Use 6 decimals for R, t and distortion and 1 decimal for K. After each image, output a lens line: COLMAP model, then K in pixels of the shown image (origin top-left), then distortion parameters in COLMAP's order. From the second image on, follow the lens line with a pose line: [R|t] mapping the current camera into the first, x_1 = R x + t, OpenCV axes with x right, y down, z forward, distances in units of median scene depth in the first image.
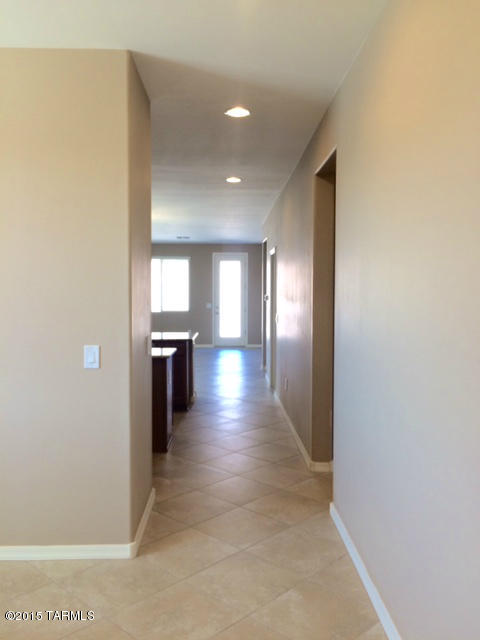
lens RADIAL K [[547.0, 0, 240.0], [0, 547.0, 320.0], [0, 0, 1]] dist [-0.006675, -0.005133]
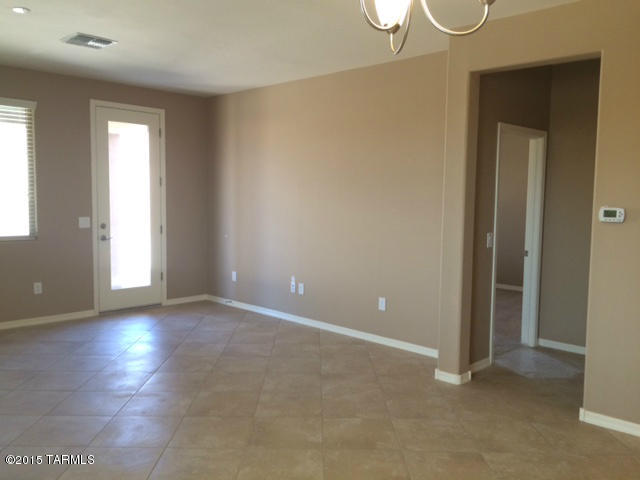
lens RADIAL K [[547.0, 0, 320.0], [0, 547.0, 240.0], [0, 0, 1]] dist [-0.006675, -0.005133]
pose [[0.716811, -0.049976, 0.695474, -0.558689], [0.021239, 0.998530, 0.049862, -0.074060], [-0.696944, -0.020971, 0.716819, 1.395078]]
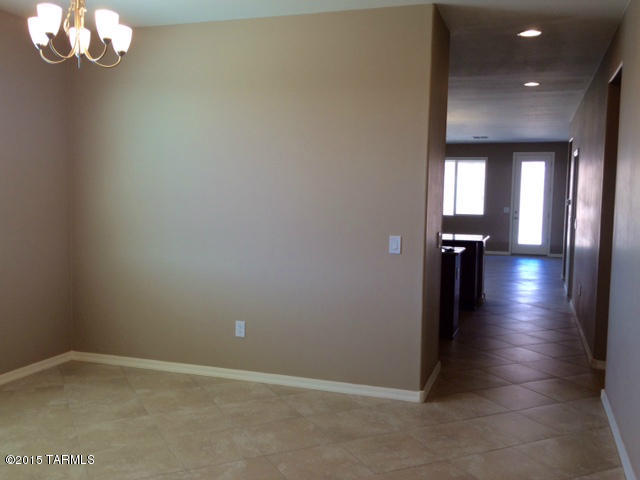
lens RADIAL K [[608.2, 0, 320.0], [0, 608.2, 240.0], [0, 0, 1]] dist [0.109835, -0.143915]
pose [[0.935554, 0.041107, -0.350782, 0.035743], [-0.032555, 0.999012, 0.030245, 0.009253], [0.351679, -0.016876, 0.935969, -0.215800]]
